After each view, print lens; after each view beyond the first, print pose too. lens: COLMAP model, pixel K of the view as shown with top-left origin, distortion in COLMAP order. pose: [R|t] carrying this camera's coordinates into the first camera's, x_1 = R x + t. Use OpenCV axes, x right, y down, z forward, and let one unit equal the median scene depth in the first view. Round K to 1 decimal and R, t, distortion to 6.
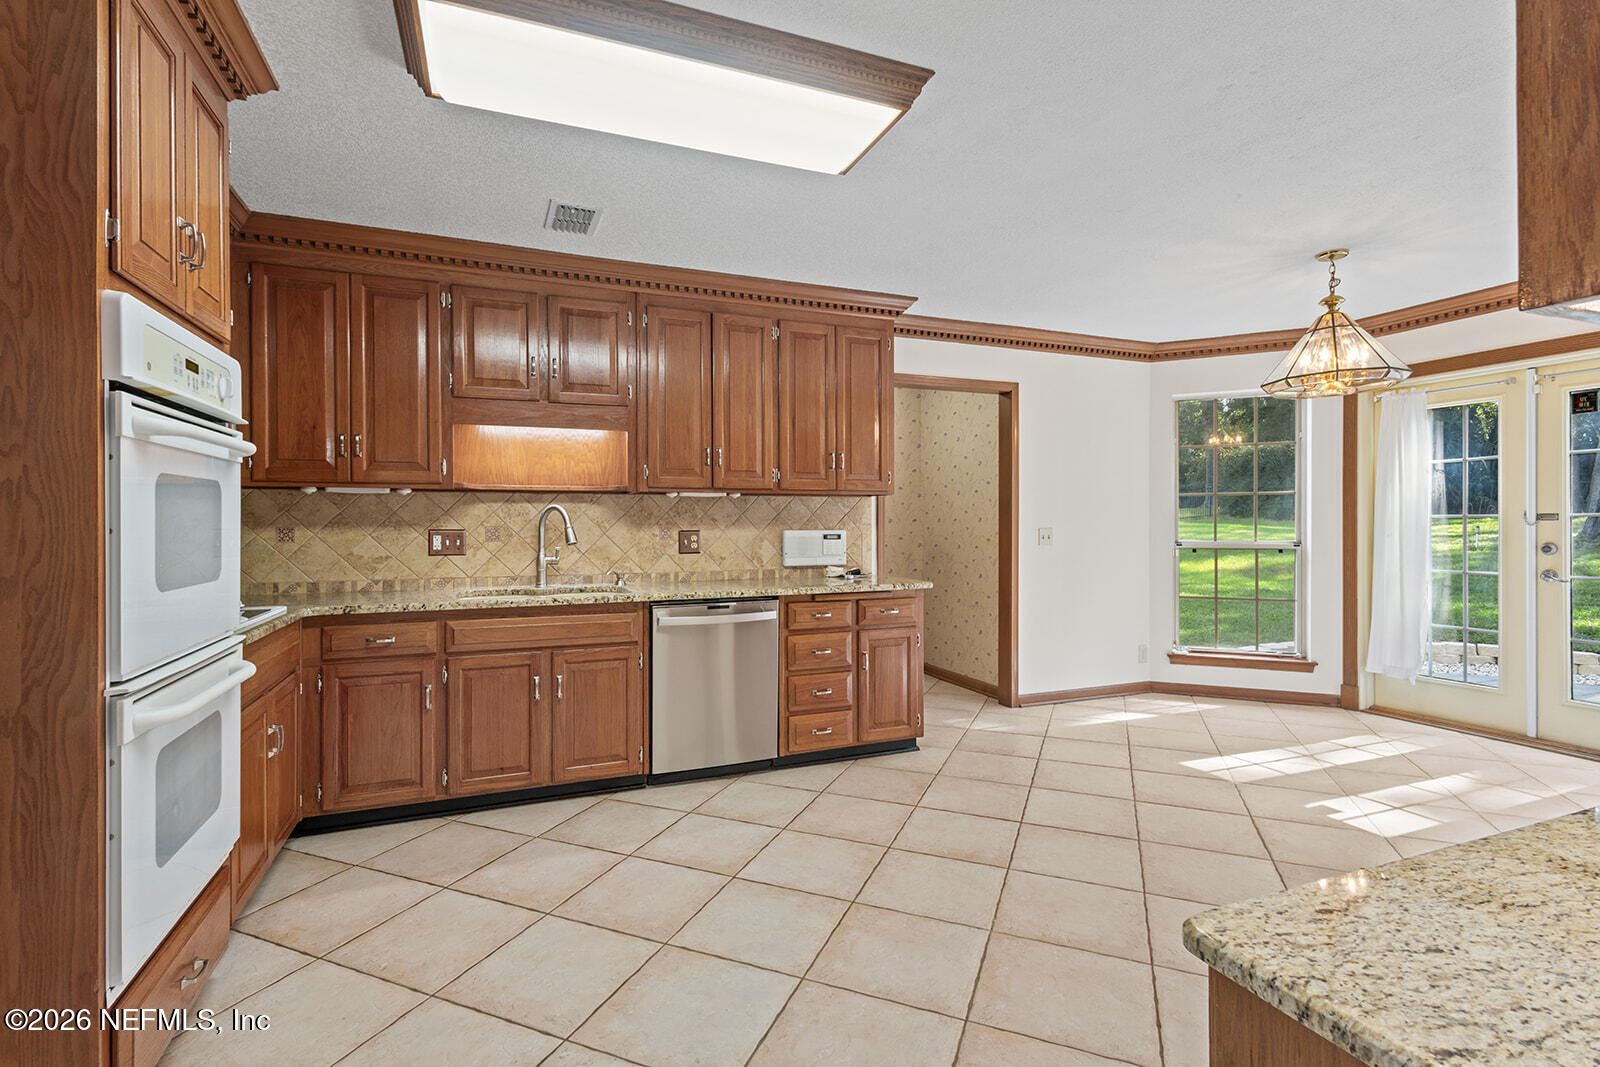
lens RADIAL K [[739.6, 0, 792.6], [0, 739.6, 525.5], [0, 0, 1]] dist [0.003712, 0.000129]
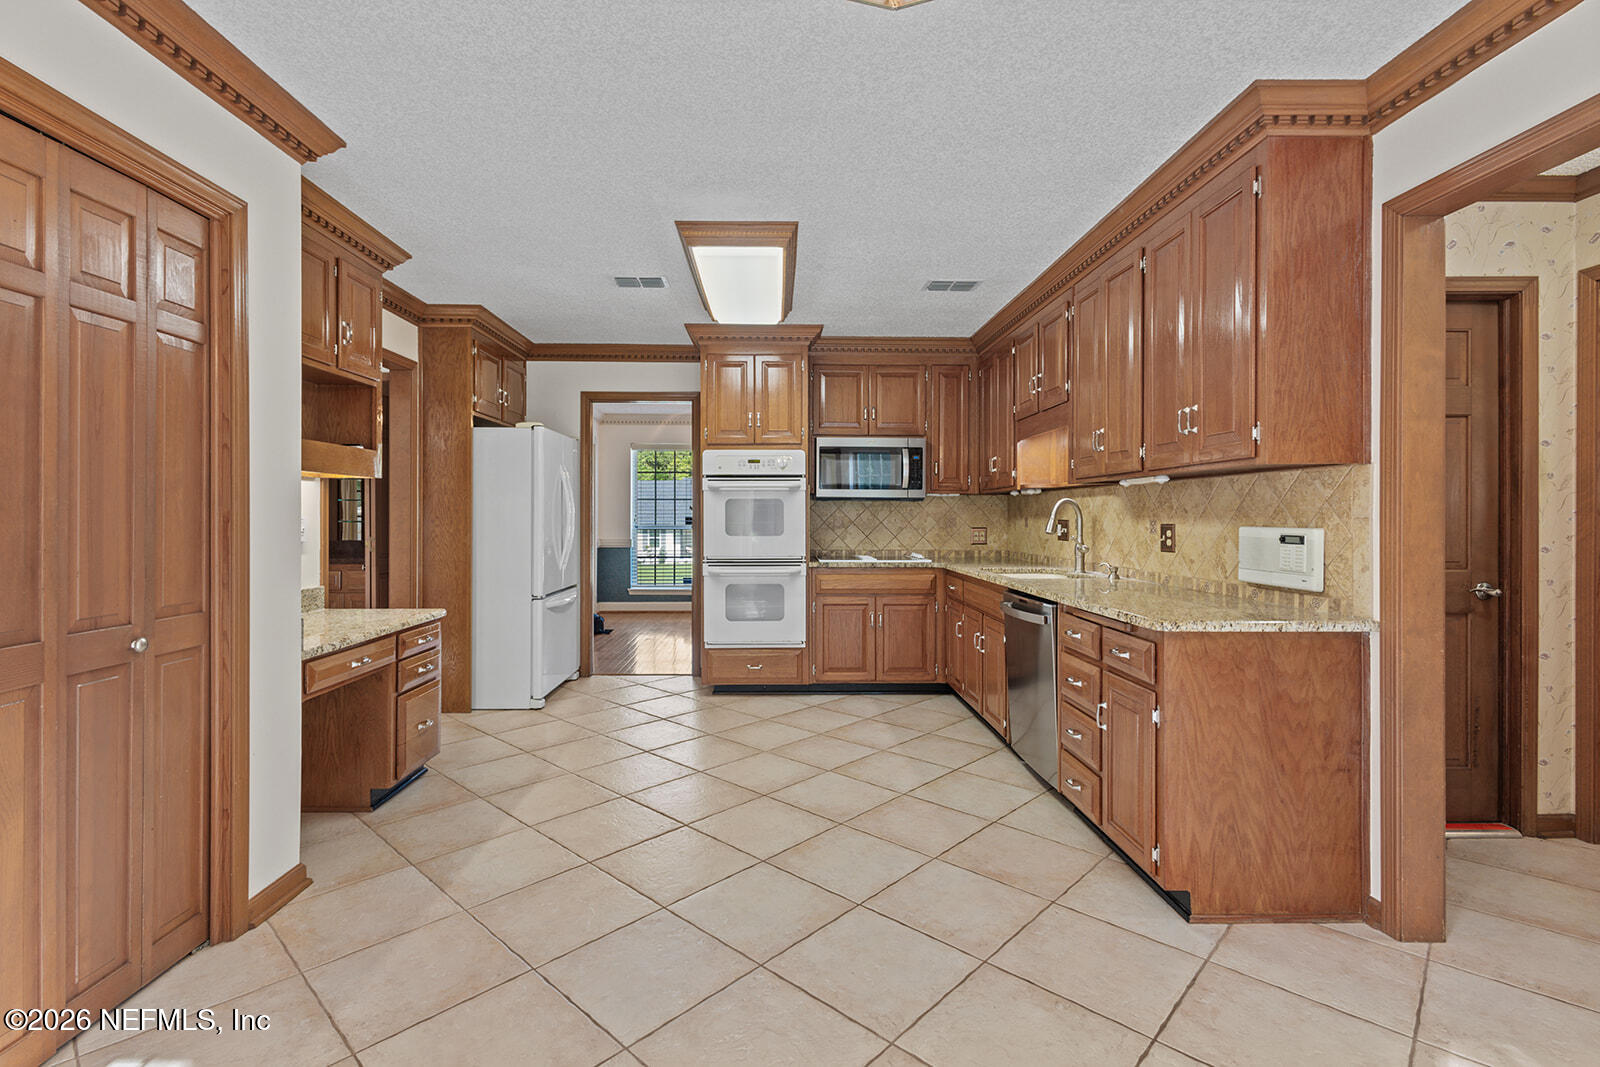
lens RADIAL K [[741.1, 0, 793.3], [0, 741.1, 522.0], [0, 0, 1]] dist [0.006281, 0.000403]
pose [[-0.344941, 0.010931, -0.938561, 0.789331], [-0.003760, 0.999908, 0.013027, -0.005042], [0.938617, 0.008022, -0.344868, 0.899781]]
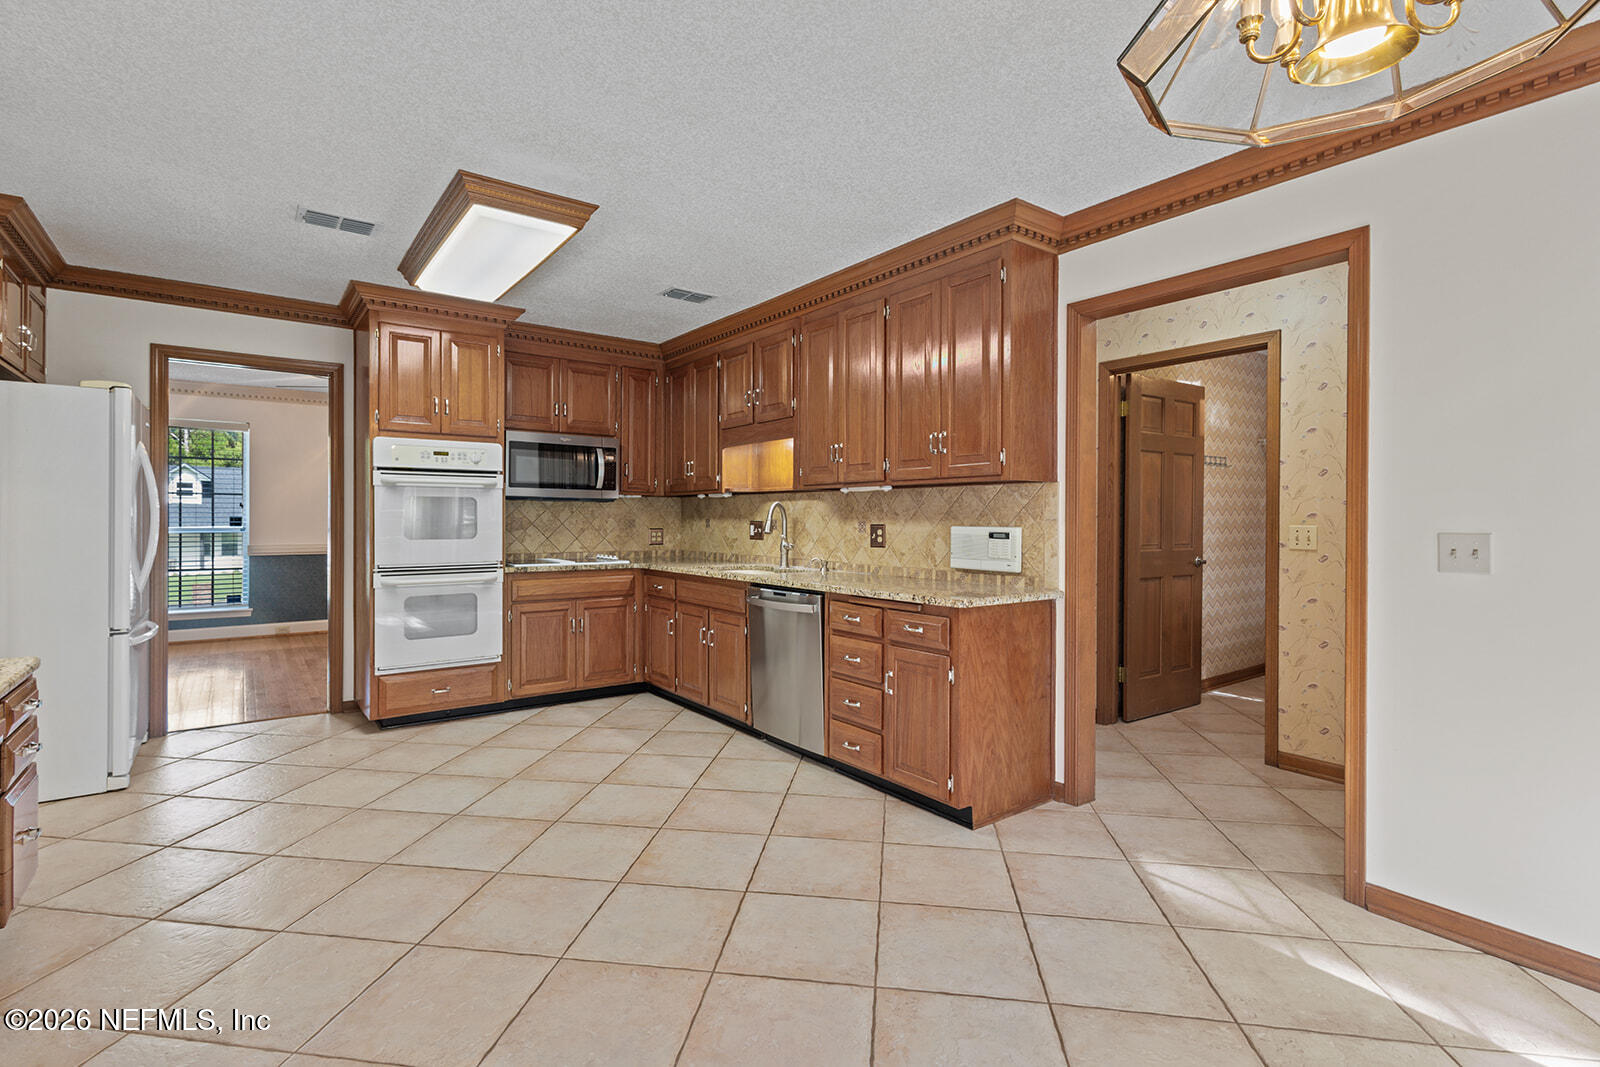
lens RADIAL K [[739.6, 0, 792.6], [0, 739.6, 525.5], [0, 0, 1]] dist [0.003712, 0.000129]
pose [[0.256113, 0.014125, -0.966544, 0.816931], [-0.008918, 0.999885, 0.012249, -0.003392], [0.966606, 0.005483, 0.256209, 0.631821]]
